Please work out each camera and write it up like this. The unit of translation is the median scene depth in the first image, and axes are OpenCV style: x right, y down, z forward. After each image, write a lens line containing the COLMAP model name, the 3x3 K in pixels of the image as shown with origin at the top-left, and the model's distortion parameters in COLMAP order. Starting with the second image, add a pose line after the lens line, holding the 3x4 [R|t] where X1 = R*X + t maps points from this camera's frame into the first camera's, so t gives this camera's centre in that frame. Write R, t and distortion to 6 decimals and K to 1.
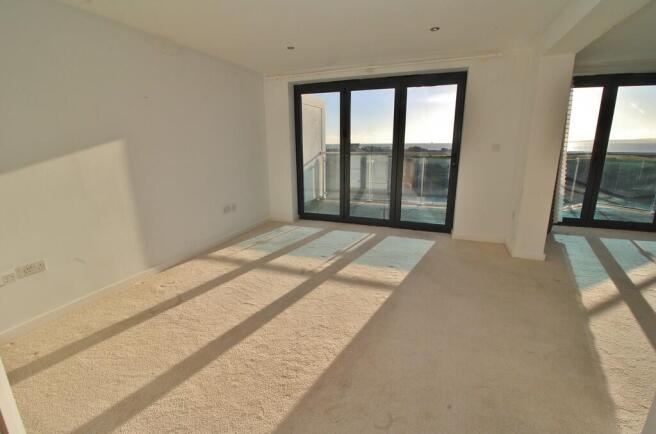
lens RADIAL K [[306.1, 0, 328.0], [0, 306.1, 217.0], [0, 0, 1]] dist [-0.001070, -0.000149]
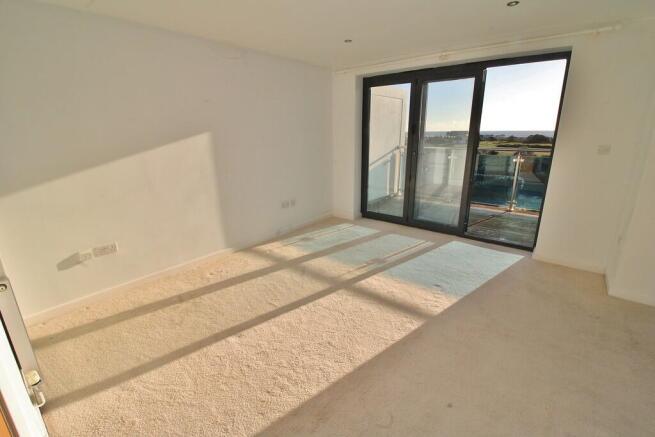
lens RADIAL K [[303.9, 0, 327.5], [0, 303.9, 218.5], [0, 0, 1]] dist [-0.010919, -0.001094]
pose [[0.950658, 0.084086, -0.298627, 0.115628], [-0.071120, 0.996003, 0.054045, -0.042337], [0.301978, -0.030140, 0.952838, 0.058392]]
